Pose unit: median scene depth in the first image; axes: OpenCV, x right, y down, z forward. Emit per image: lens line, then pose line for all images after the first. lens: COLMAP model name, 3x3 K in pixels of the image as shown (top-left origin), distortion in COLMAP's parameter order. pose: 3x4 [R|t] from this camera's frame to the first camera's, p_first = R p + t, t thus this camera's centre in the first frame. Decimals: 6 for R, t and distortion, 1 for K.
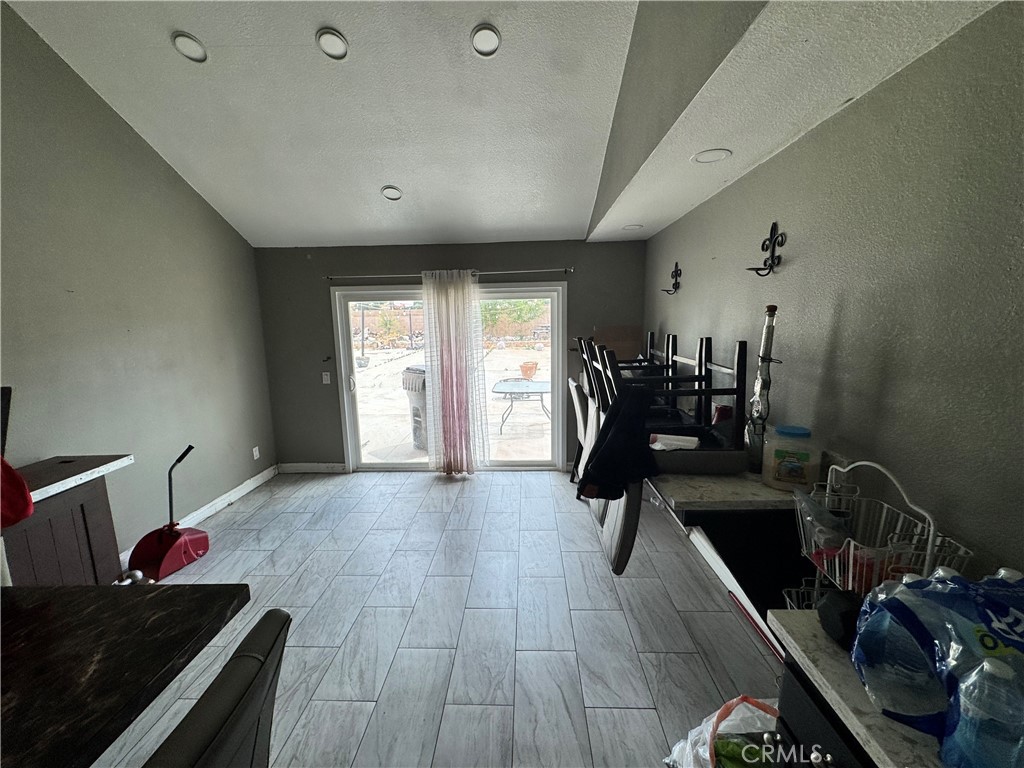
lens RADIAL K [[409.0, 0, 505.8], [0, 409.0, 382.8], [0, 0, 1]] dist [-0.007904, 0.001246]
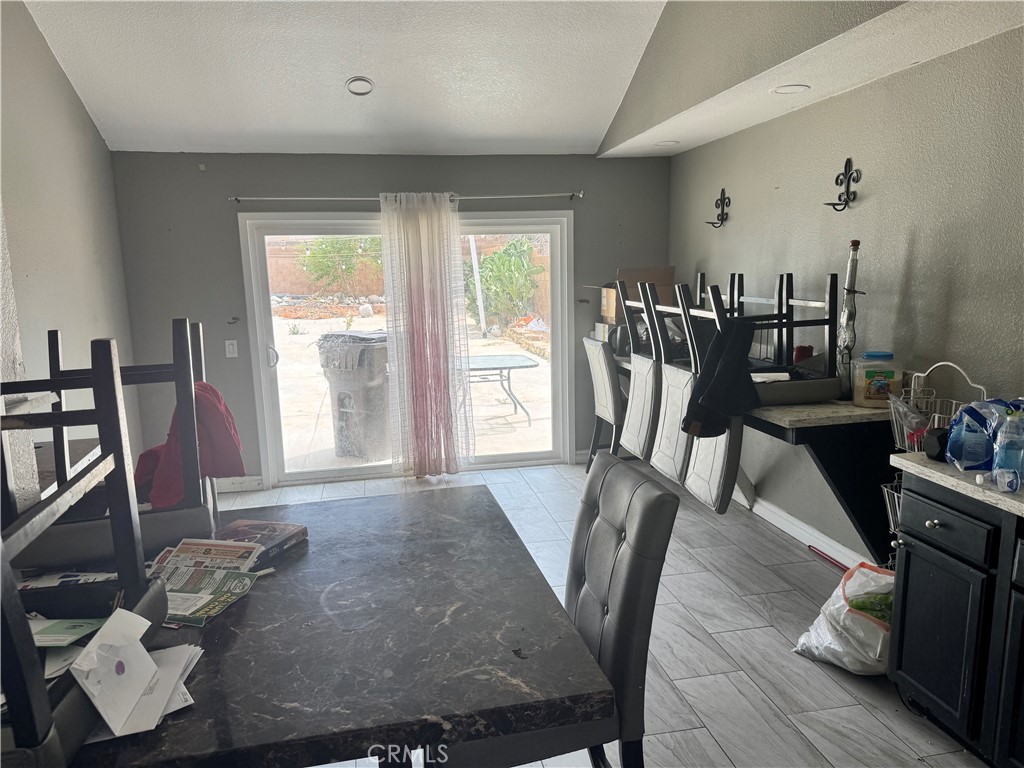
lens RADIAL K [[719.3, 0, 504.1], [0, 719.3, 386.4], [0, 0, 1]] dist [0.063532, -0.073871]
pose [[0.974323, -0.044167, 0.220780, -0.562841], [0.041593, 0.999002, 0.016294, 0.101587], [-0.221279, -0.006693, 0.975187, -0.545091]]
